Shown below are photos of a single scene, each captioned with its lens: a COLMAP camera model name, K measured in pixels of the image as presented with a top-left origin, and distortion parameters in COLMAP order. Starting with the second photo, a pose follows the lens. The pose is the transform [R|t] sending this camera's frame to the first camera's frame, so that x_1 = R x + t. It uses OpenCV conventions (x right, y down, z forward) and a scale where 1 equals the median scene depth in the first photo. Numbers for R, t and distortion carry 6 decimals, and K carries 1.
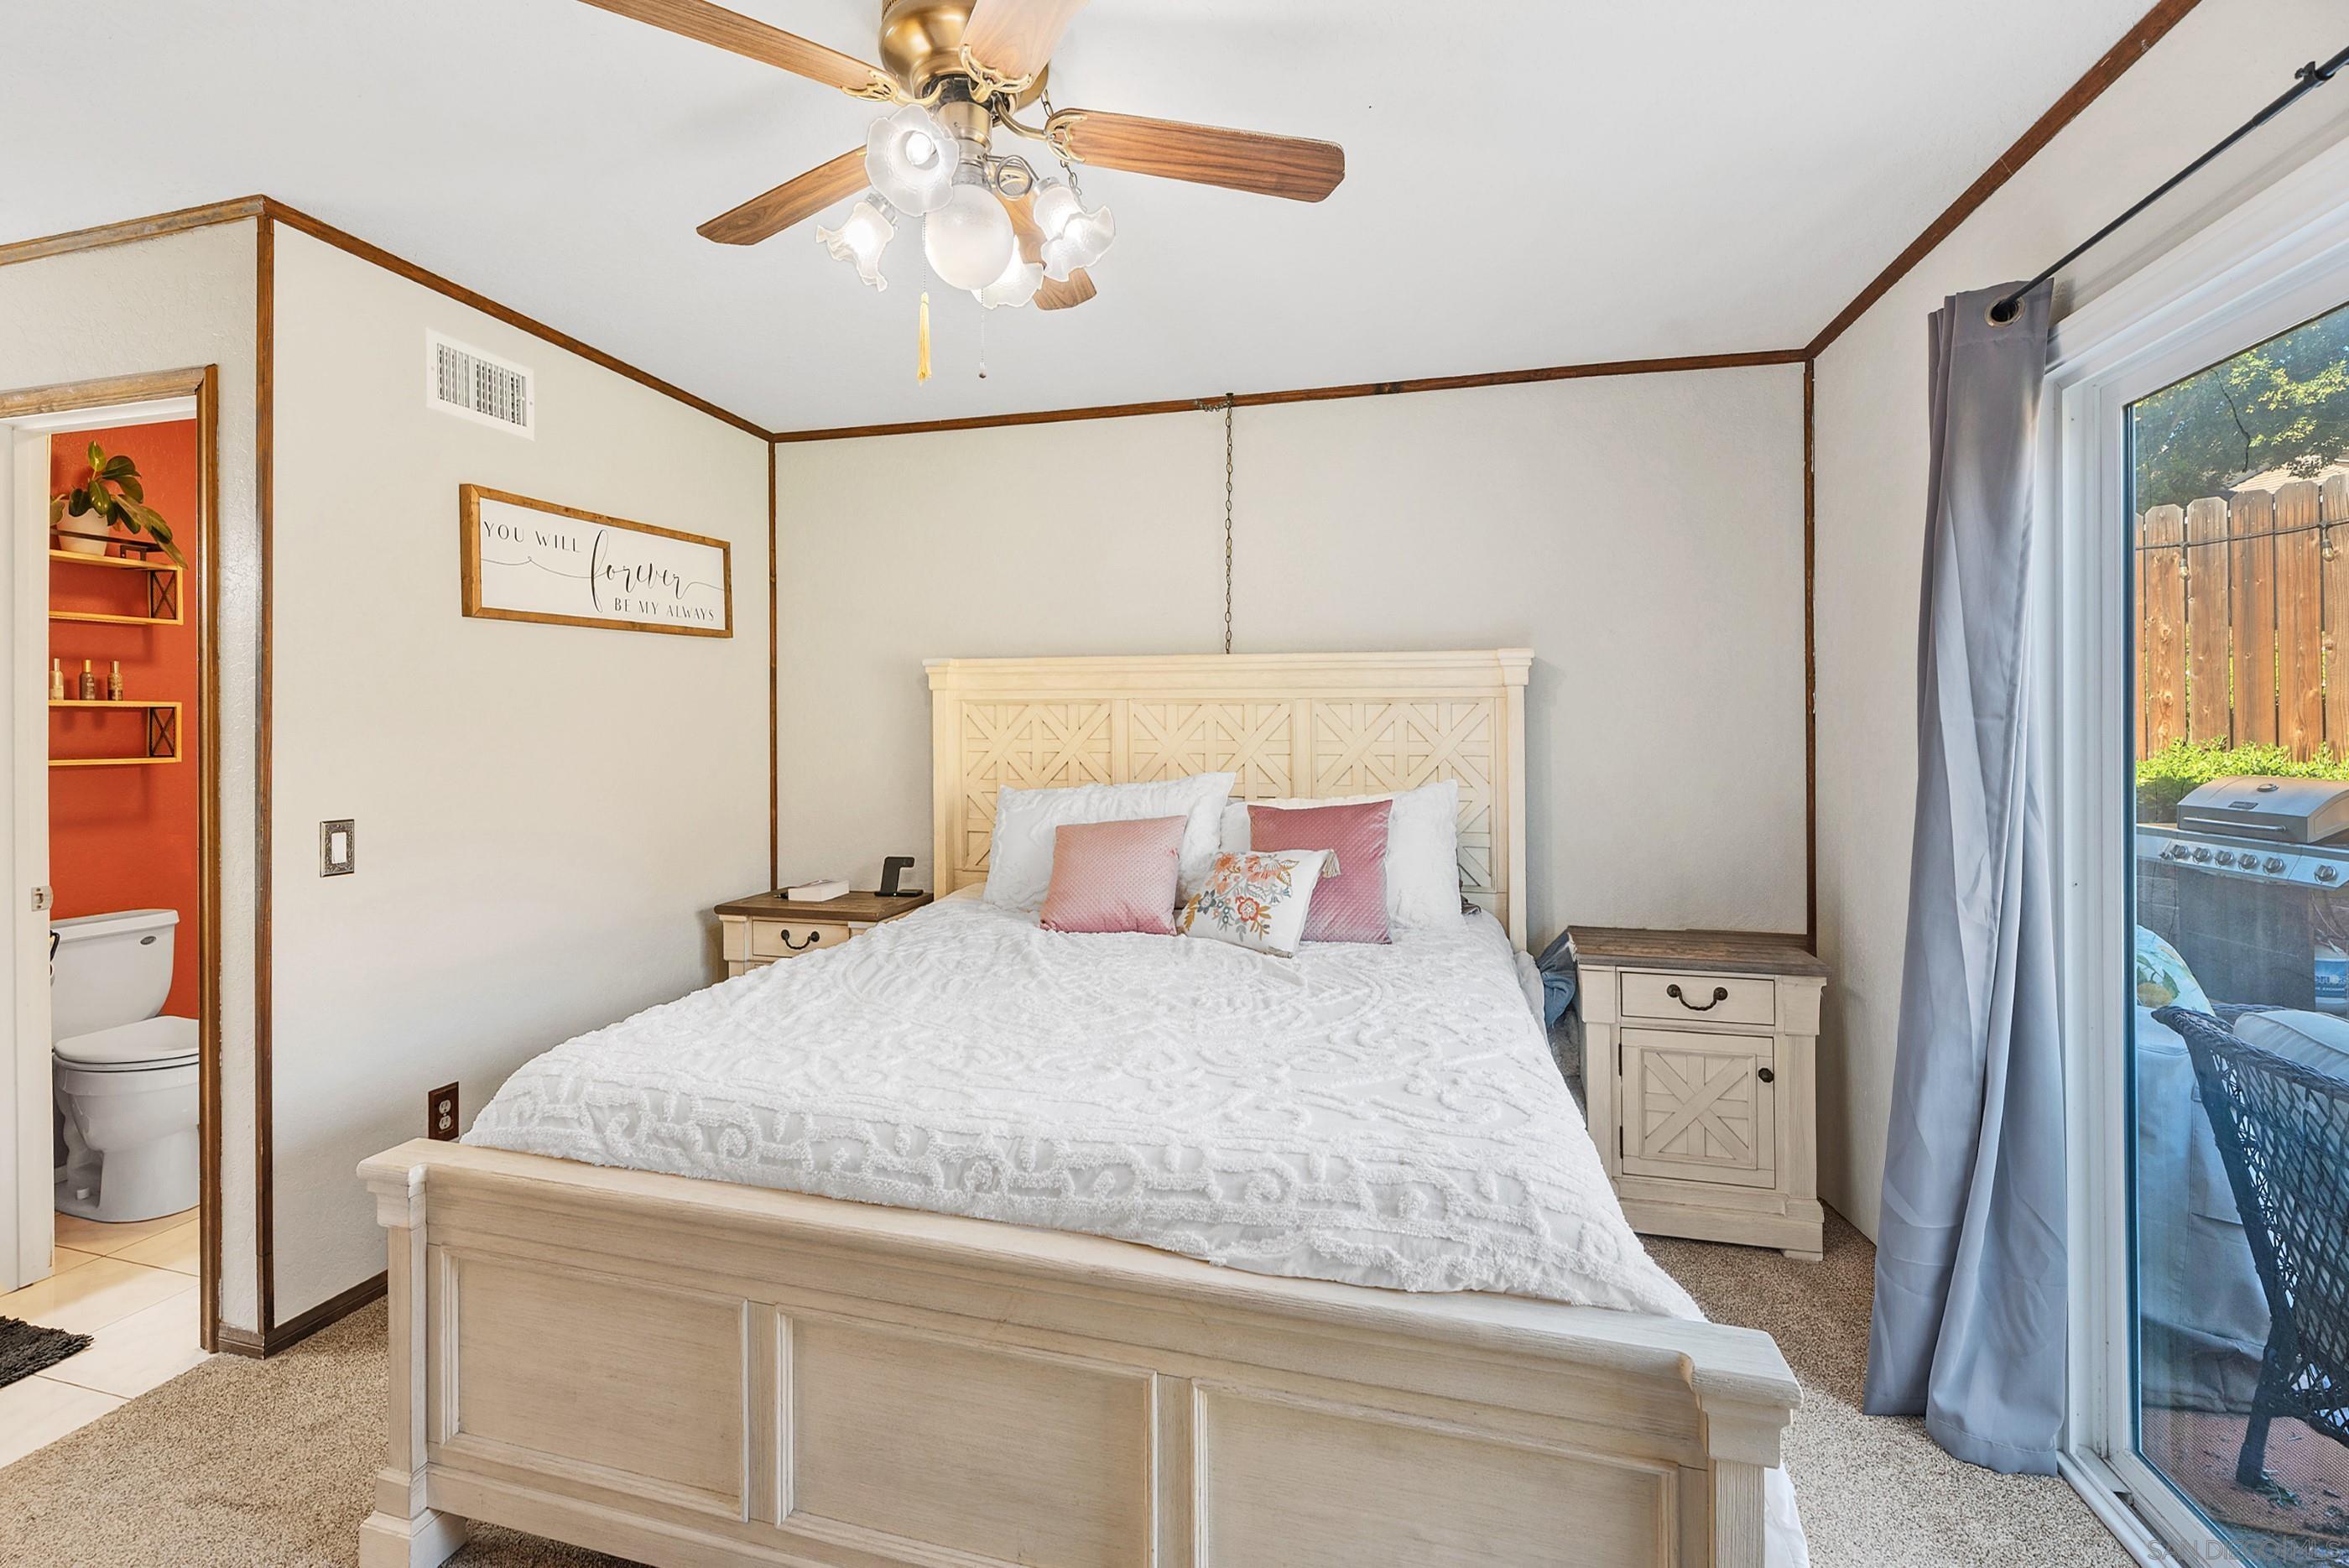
lens RADIAL K [[998.5, 0, 1086.4], [0, 998.5, 713.7], [0, 0, 1]] dist [0.000087, -0.000259]
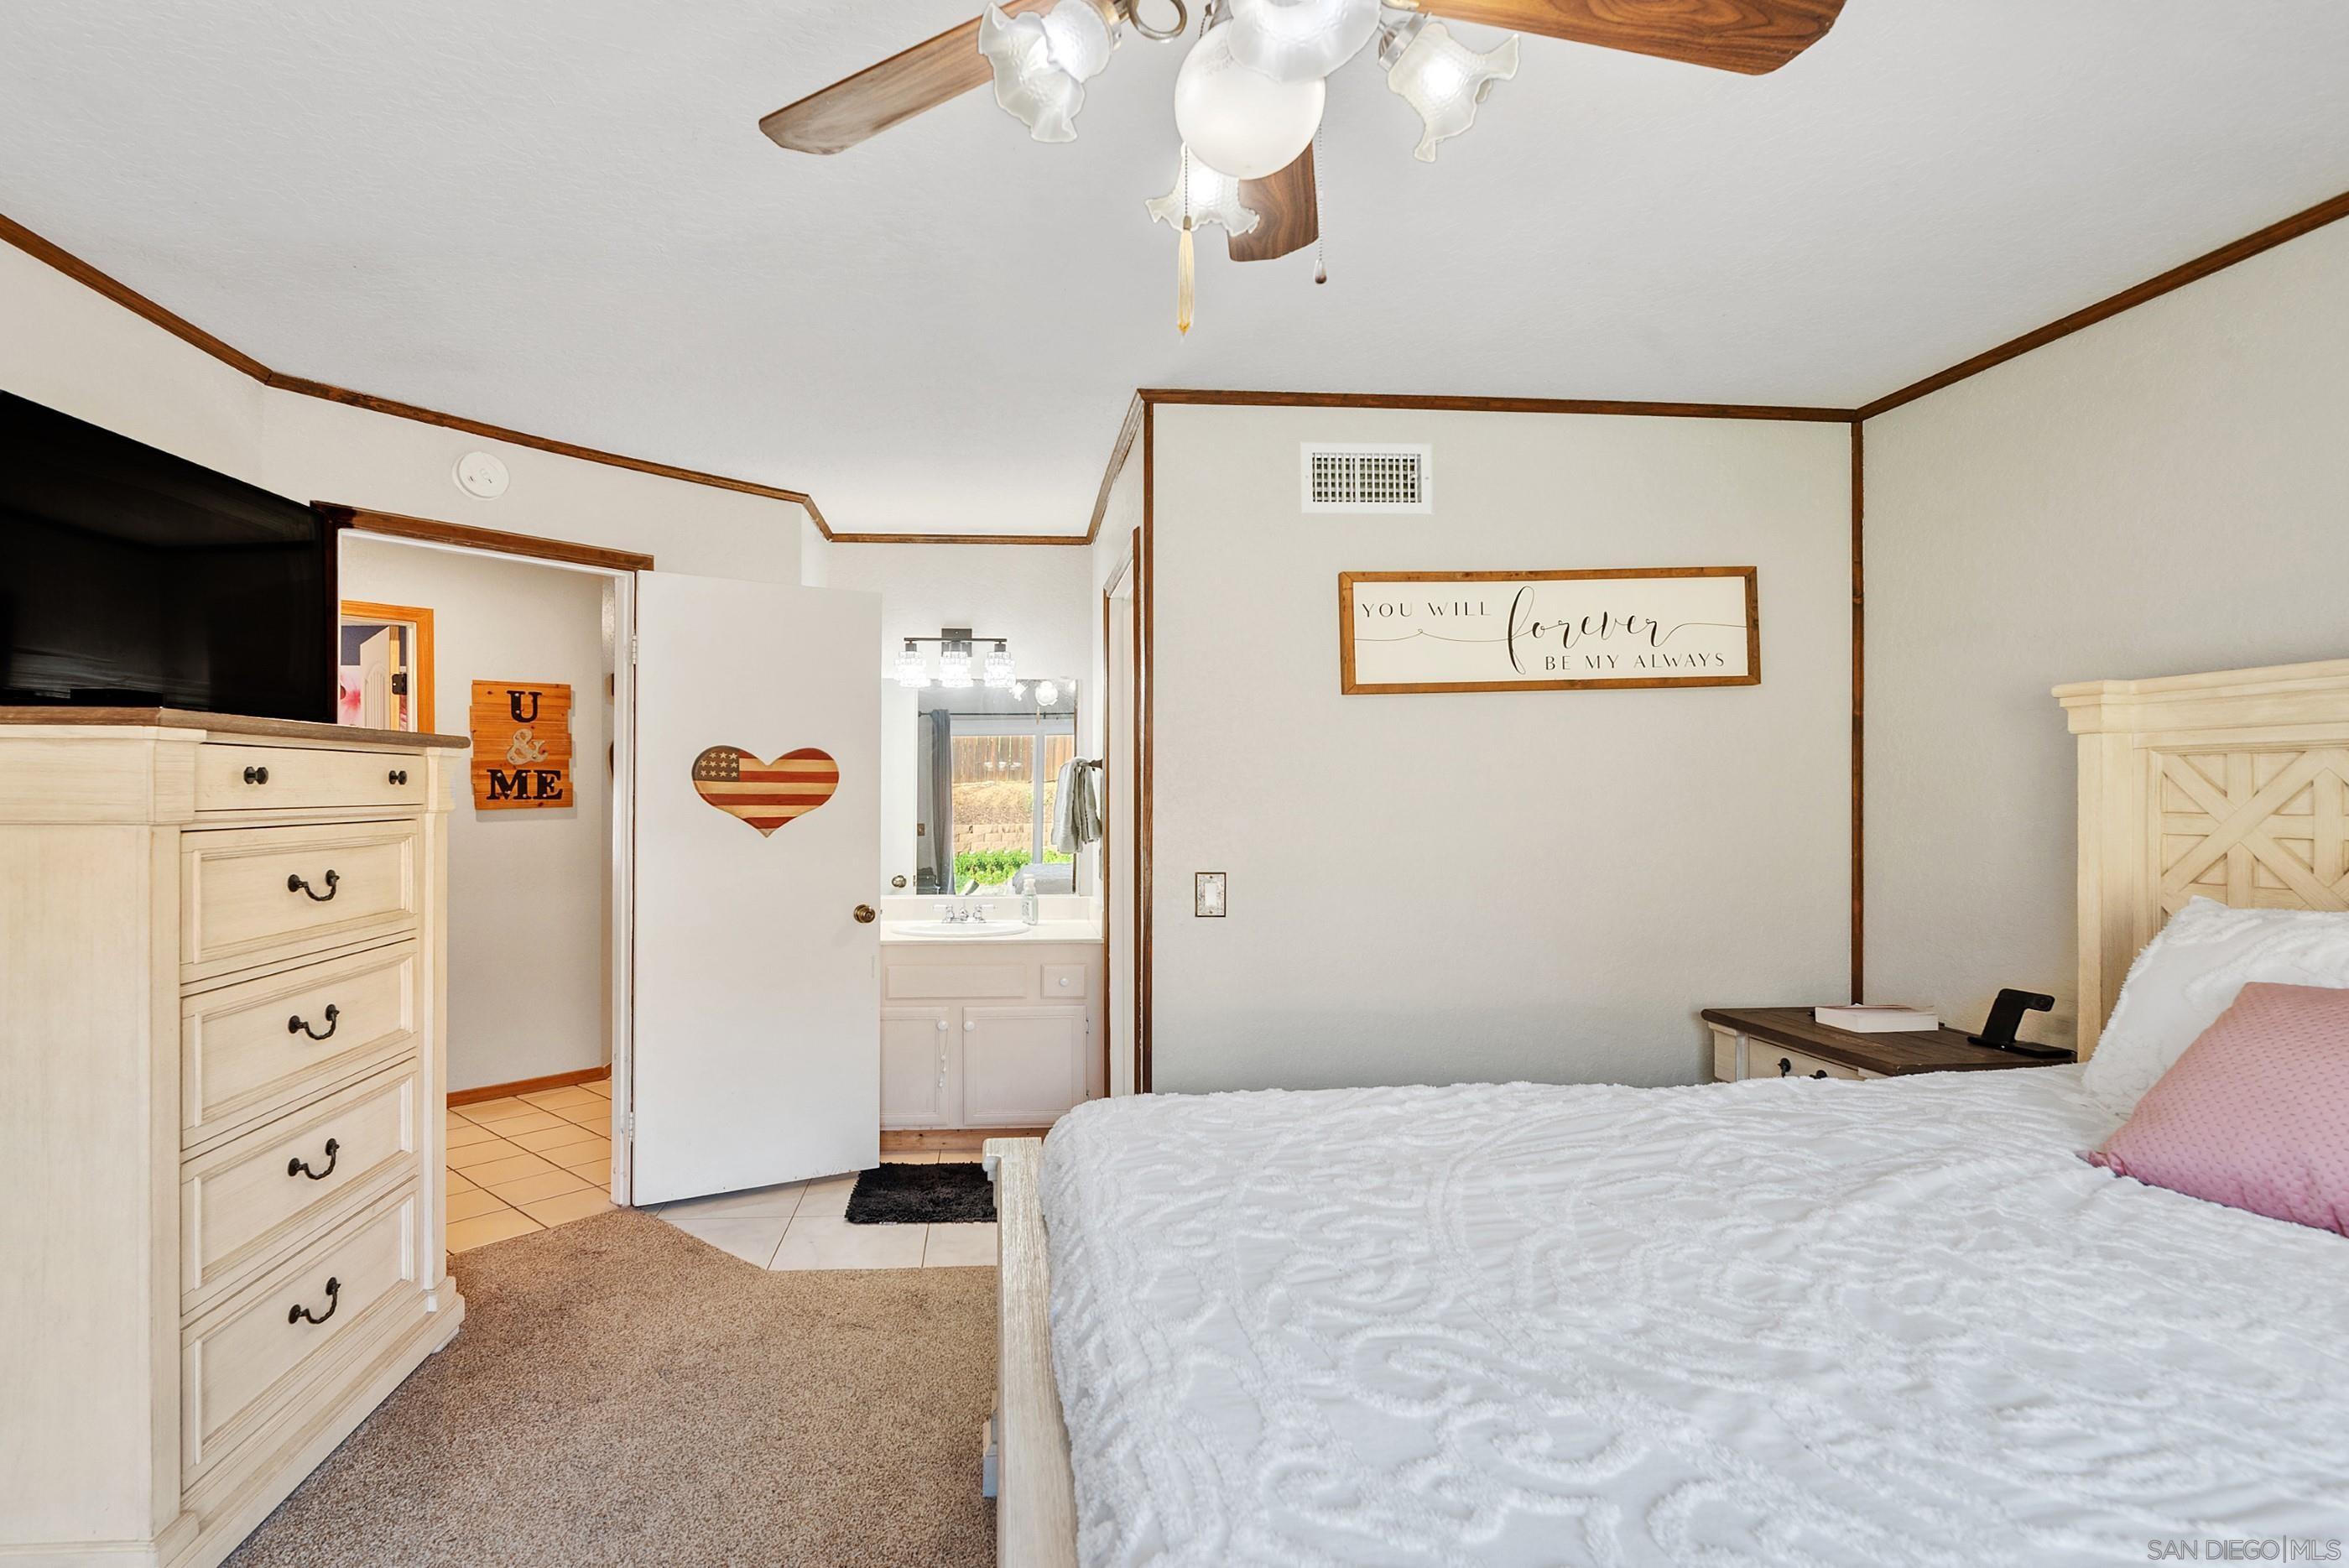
lens RADIAL K [[989.9, 0, 1175.2], [0, 989.9, 792.8], [0, 0, 1]] dist [-0.000546, -0.000350]
pose [[0.420708, -0.004314, -0.907186, 0.239746], [0.015434, 0.999878, 0.002403, 0.003979], [0.907065, -0.015012, 0.420724, 0.321416]]
